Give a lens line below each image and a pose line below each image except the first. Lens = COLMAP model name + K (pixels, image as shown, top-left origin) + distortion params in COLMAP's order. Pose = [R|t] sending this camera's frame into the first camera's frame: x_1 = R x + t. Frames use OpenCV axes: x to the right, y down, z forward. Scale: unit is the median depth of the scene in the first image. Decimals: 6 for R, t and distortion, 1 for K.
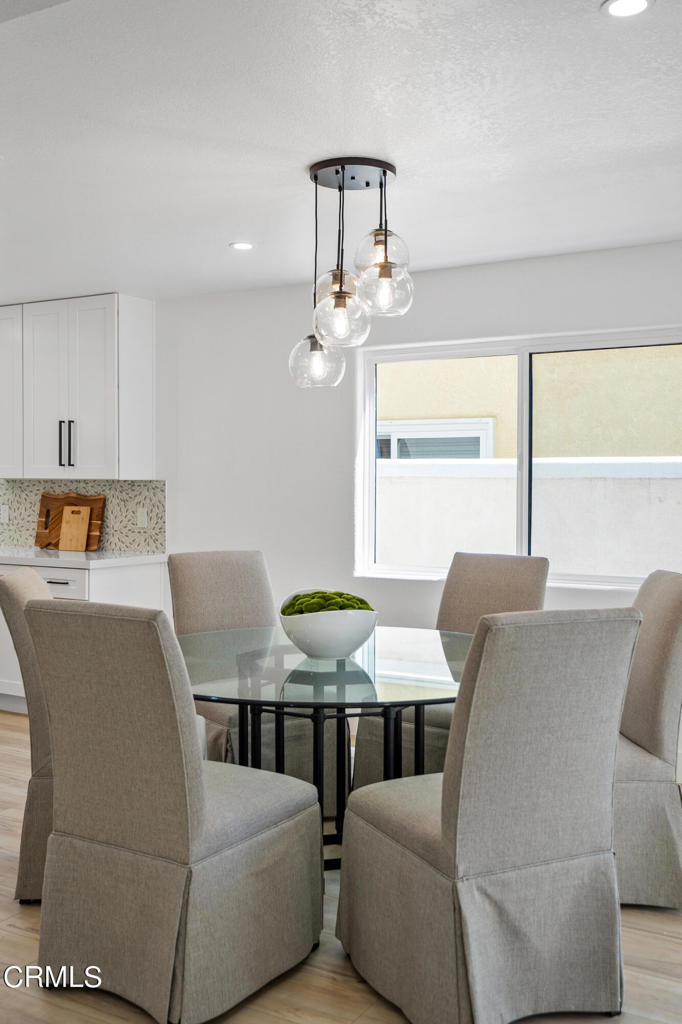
lens RADIAL K [[1014.0, 0, 348.2], [0, 1014.0, 511.0], [0, 0, 1]] dist [0.013661, 0.000000]
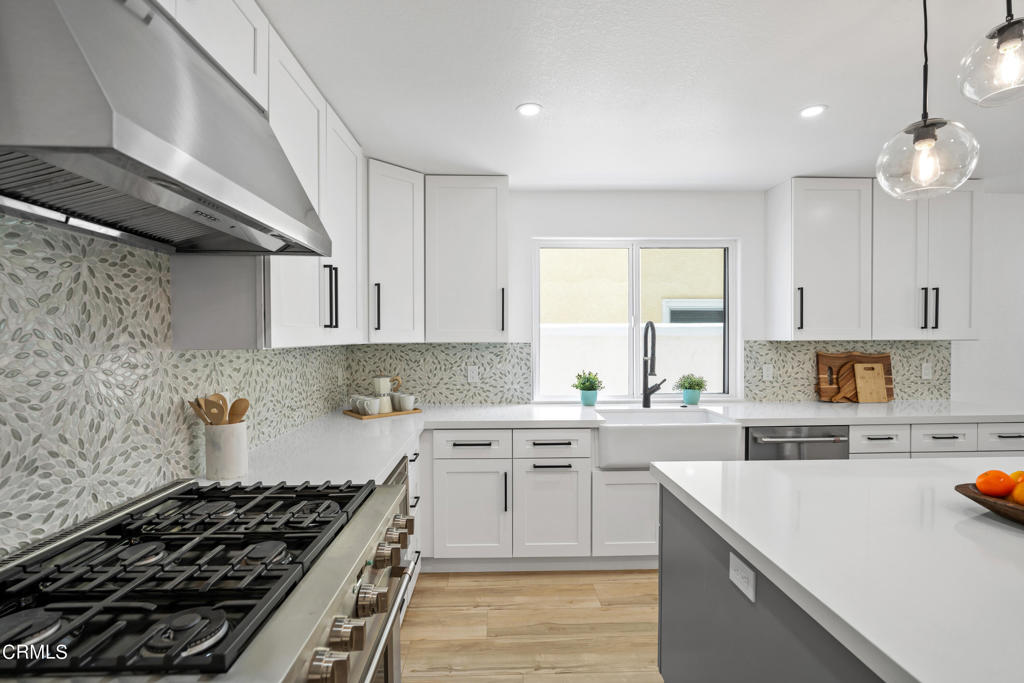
lens RADIAL K [[461.1, 0, 498.7], [0, 461.1, 339.6], [0, 0, 1]] dist [-0.024601, 0.002041]
pose [[0.862822, -0.013355, 0.505331, -0.939195], [0.023273, 0.999640, -0.013317, -0.036637], [-0.504971, 0.023251, 0.862823, 0.812721]]
